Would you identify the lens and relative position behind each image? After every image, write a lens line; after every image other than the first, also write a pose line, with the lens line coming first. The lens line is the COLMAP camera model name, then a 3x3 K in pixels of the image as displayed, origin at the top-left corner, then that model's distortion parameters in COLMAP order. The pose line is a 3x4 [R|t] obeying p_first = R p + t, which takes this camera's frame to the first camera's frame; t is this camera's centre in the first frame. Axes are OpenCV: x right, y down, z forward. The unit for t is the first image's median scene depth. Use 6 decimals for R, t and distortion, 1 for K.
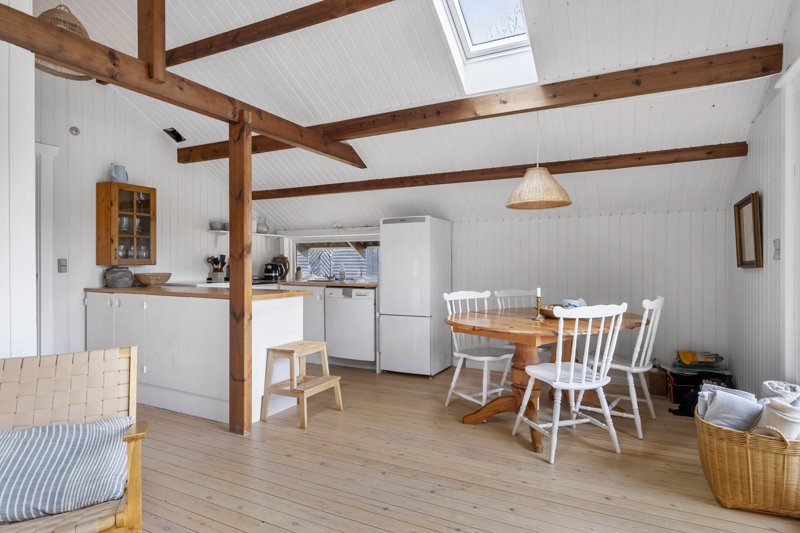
lens RADIAL K [[447.3, 0, 400.0], [0, 447.3, 266.5], [0, 0, 1]] dist [-0.007100, 0.000248]
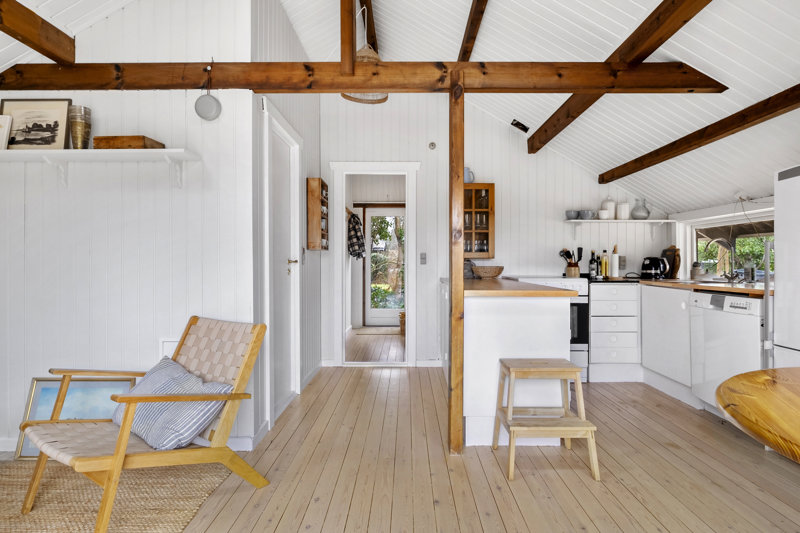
lens RADIAL K [[425.8, 0, 410.4], [0, 425.8, 265.4], [0, 0, 1]] dist [0.002942, 0.000311]
pose [[0.463903, 0.005461, -0.885869, 0.213307], [-0.009033, 0.999958, 0.001434, 0.011941], [0.885840, 0.007337, 0.463933, 0.358024]]
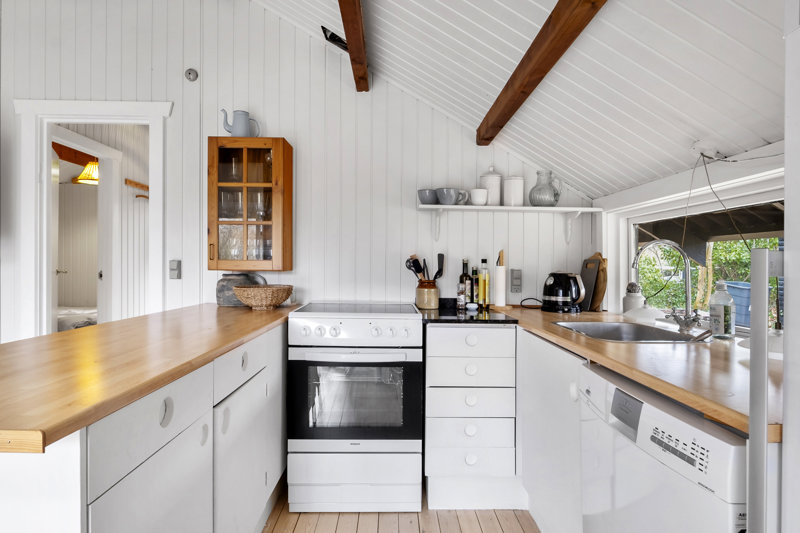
lens RADIAL K [[447.3, 0, 400.0], [0, 447.3, 266.5], [0, 0, 1]] dist [-0.007100, 0.000248]
pose [[0.482800, 0.008547, -0.875689, 0.025451], [-0.020657, 0.999785, -0.001631, -0.011708], [0.875487, 0.018877, 0.482873, 0.808669]]
